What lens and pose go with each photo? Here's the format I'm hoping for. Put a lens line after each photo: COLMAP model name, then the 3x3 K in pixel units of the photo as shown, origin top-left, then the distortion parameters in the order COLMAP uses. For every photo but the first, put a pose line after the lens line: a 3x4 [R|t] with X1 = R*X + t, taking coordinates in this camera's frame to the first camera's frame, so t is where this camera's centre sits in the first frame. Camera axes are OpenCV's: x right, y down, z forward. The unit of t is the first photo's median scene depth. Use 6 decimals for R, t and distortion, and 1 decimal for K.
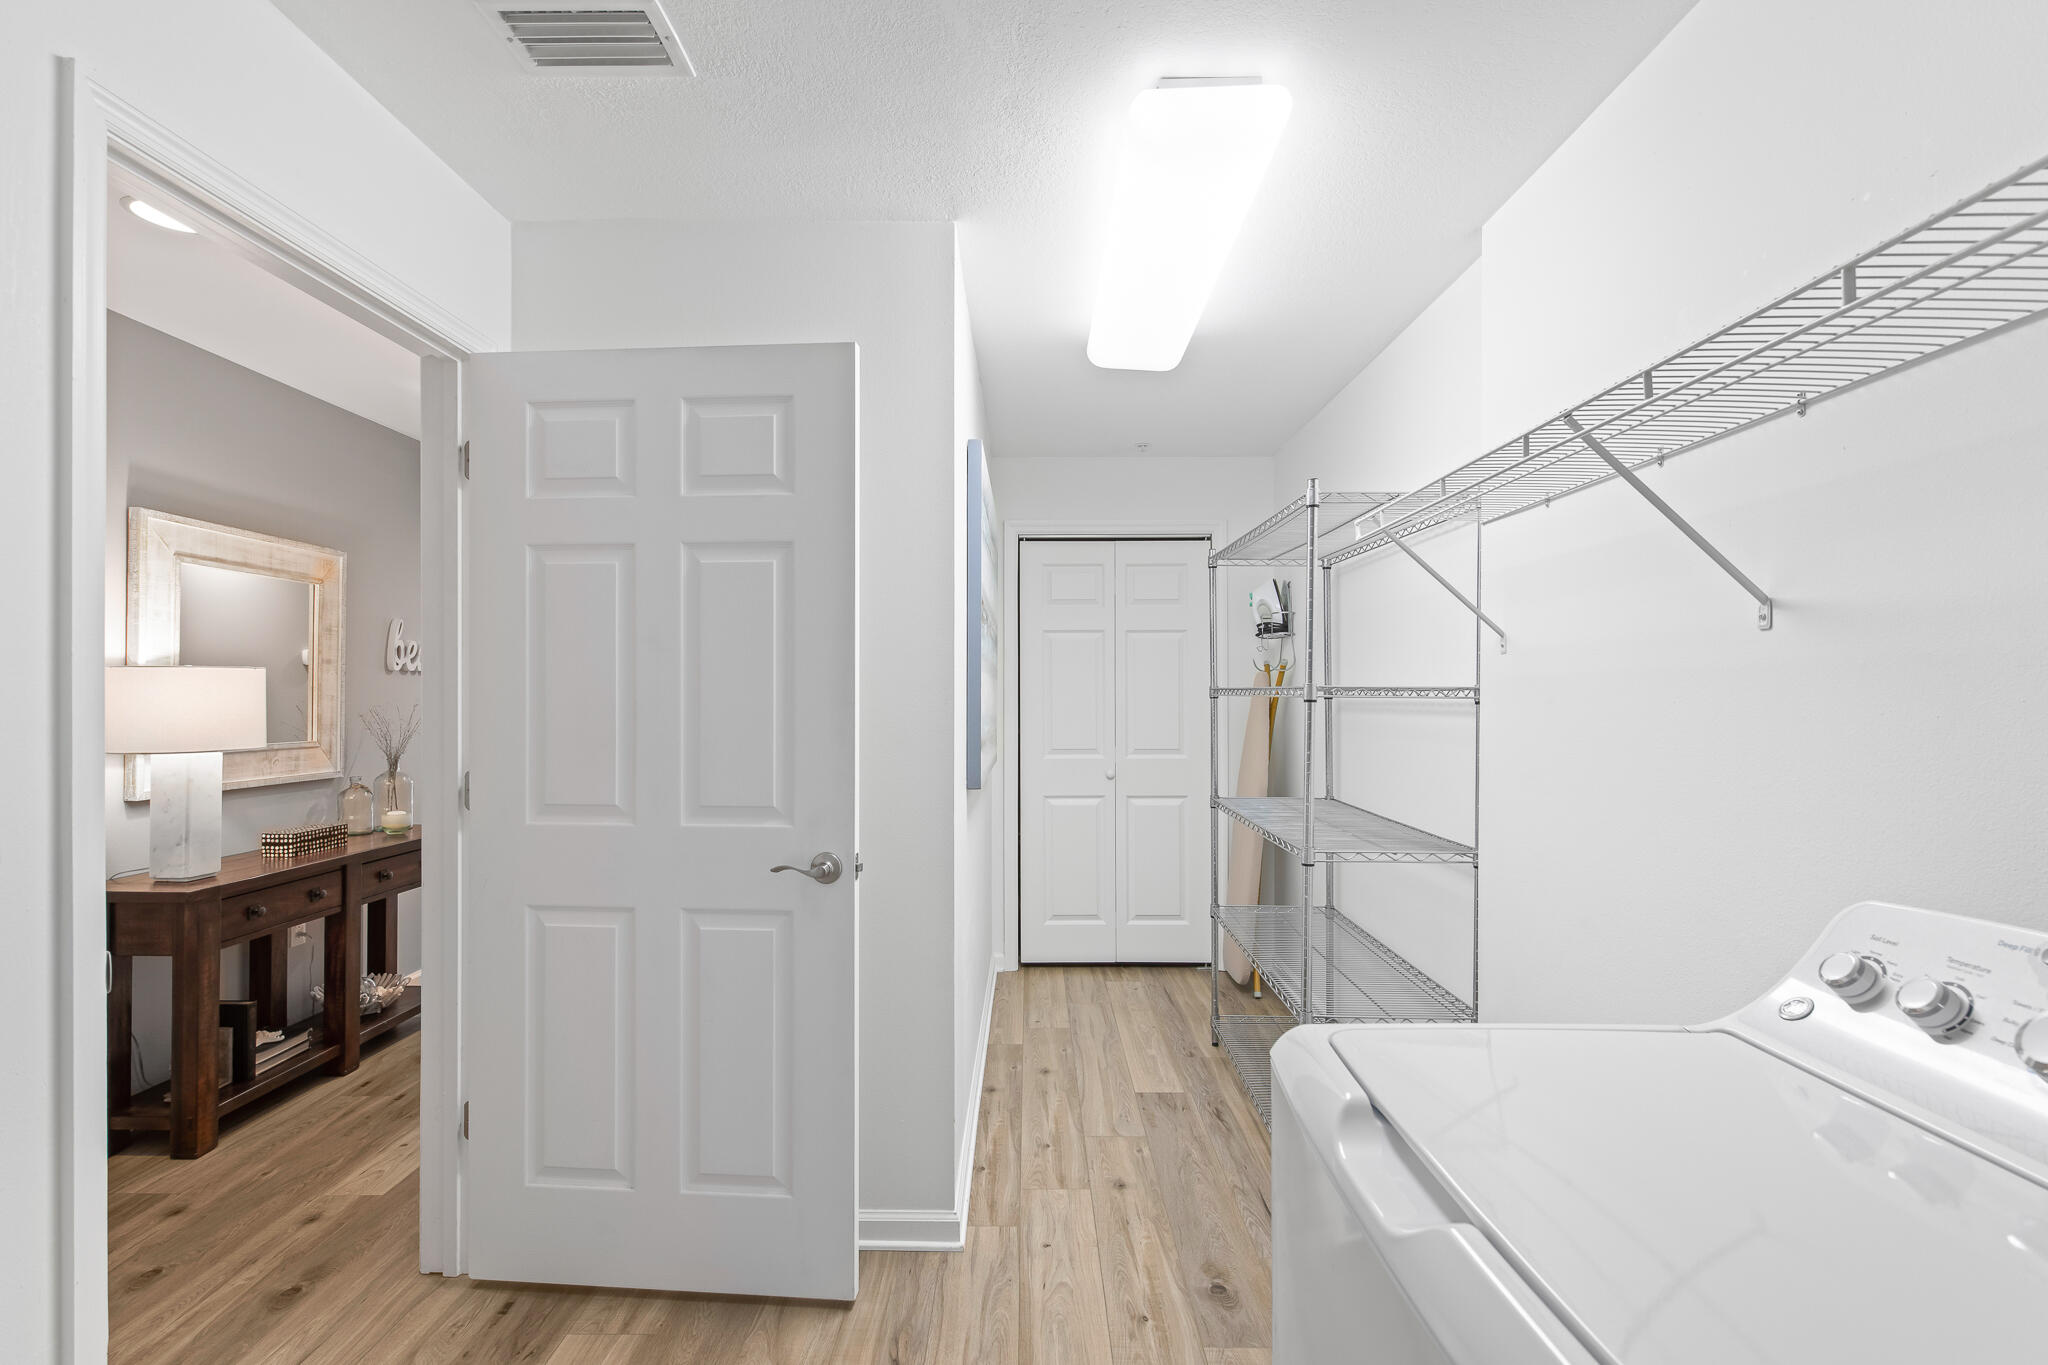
lens RADIAL K [[970.4, 0, 1022.5], [0, 970.4, 695.3], [0, 0, 1]] dist [-0.001175, -0.000400]
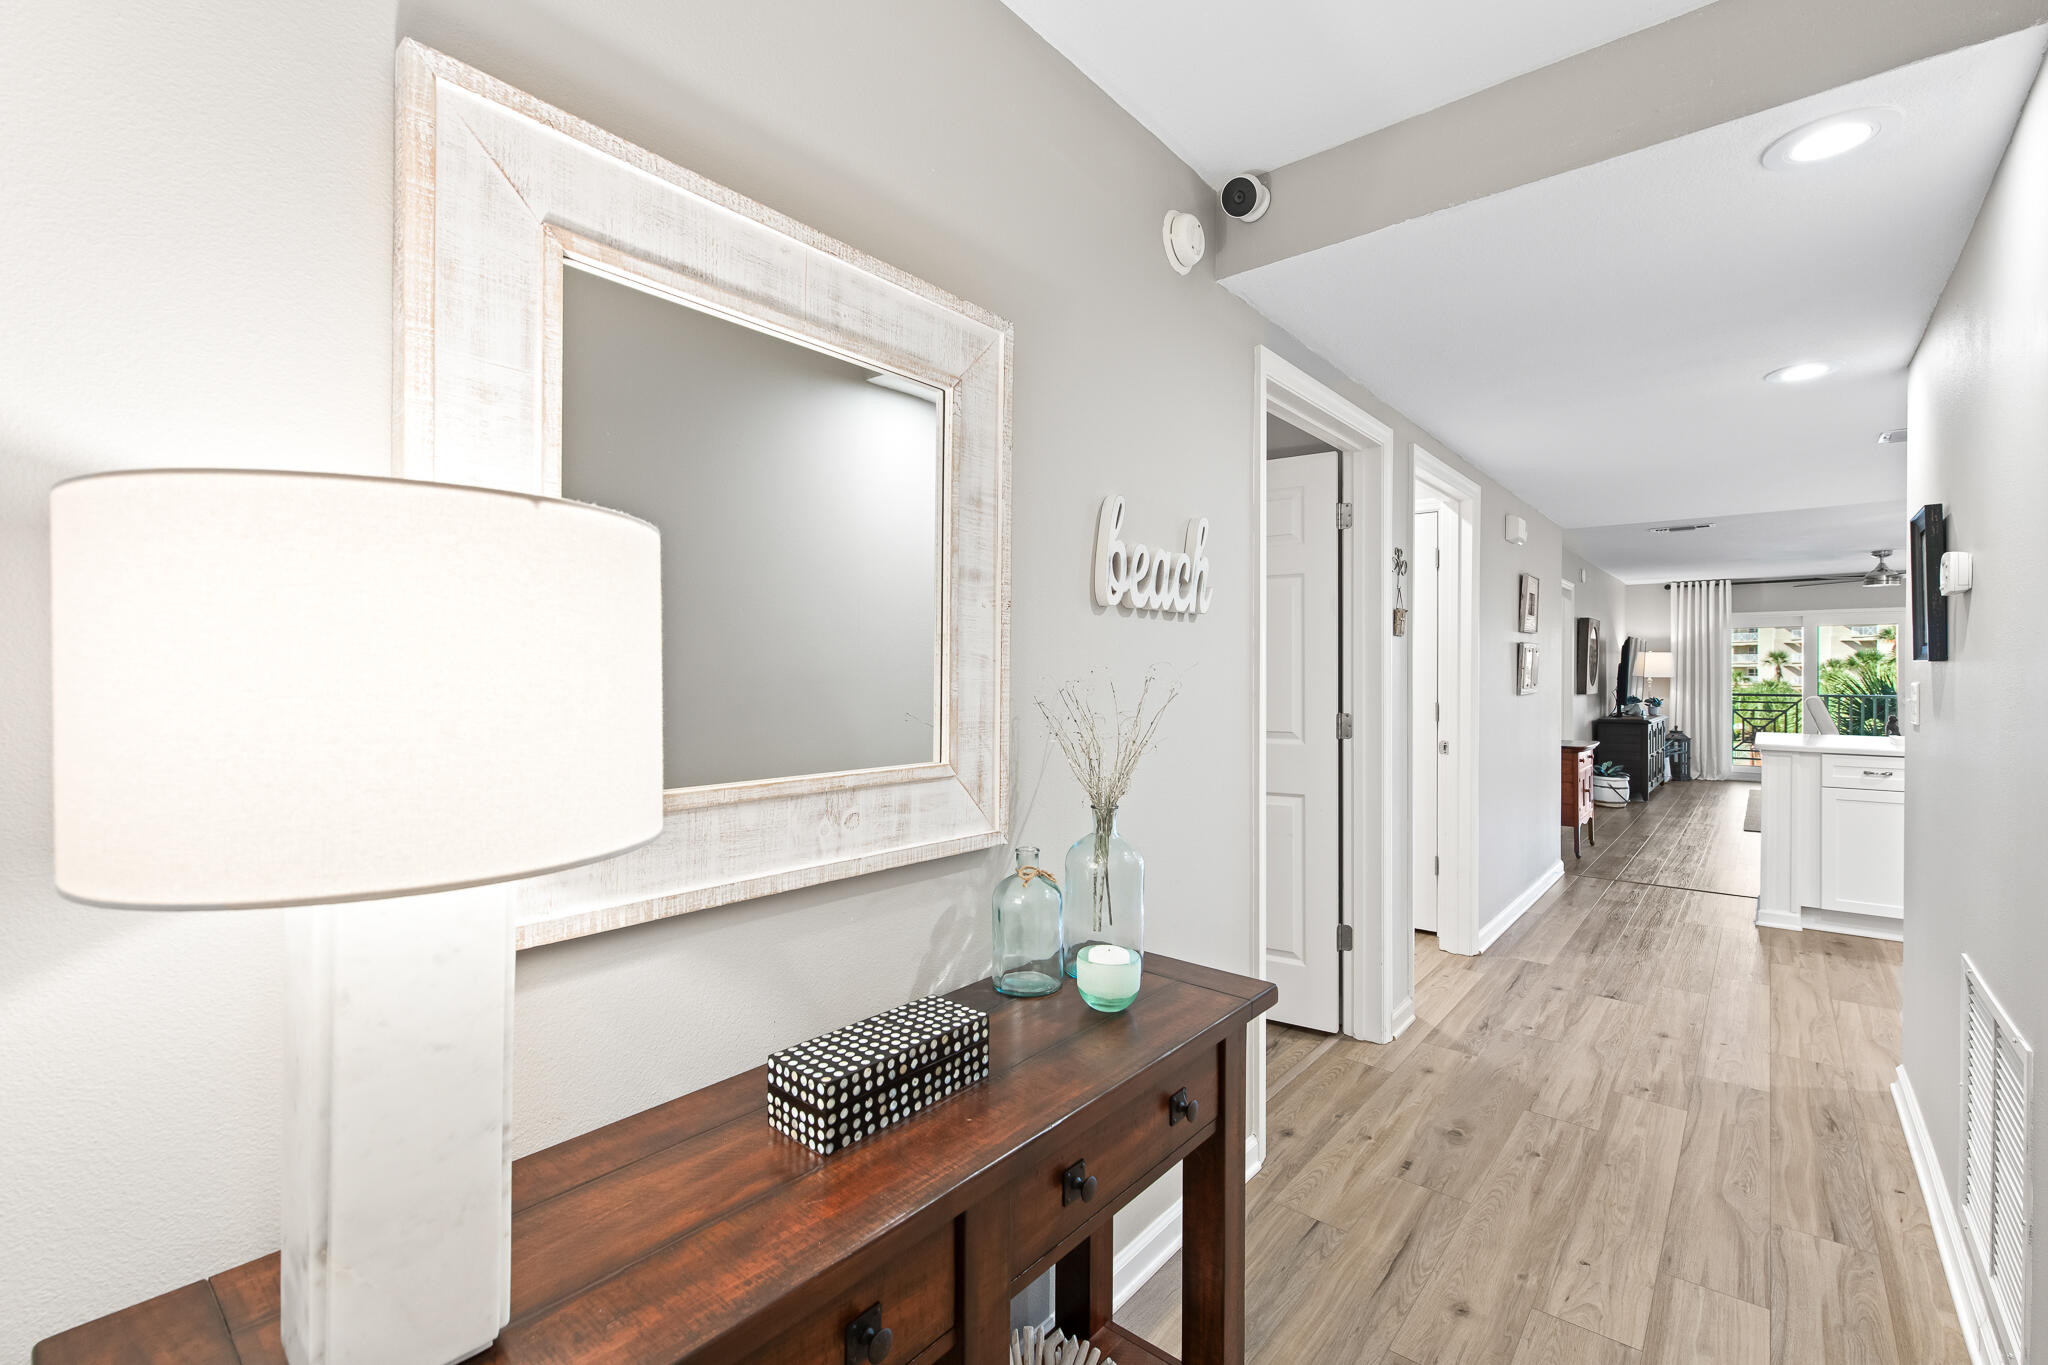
lens RADIAL K [[915.9, 0, 1024.0], [0, 915.9, 682.5], [0, 0, 1]] dist [-0.001082, -0.000813]
pose [[0.779506, 0.003845, -0.626384, -0.440748], [0.001669, 0.999965, 0.008216, 0.008791], [0.626393, -0.007450, 0.779472, 0.689929]]
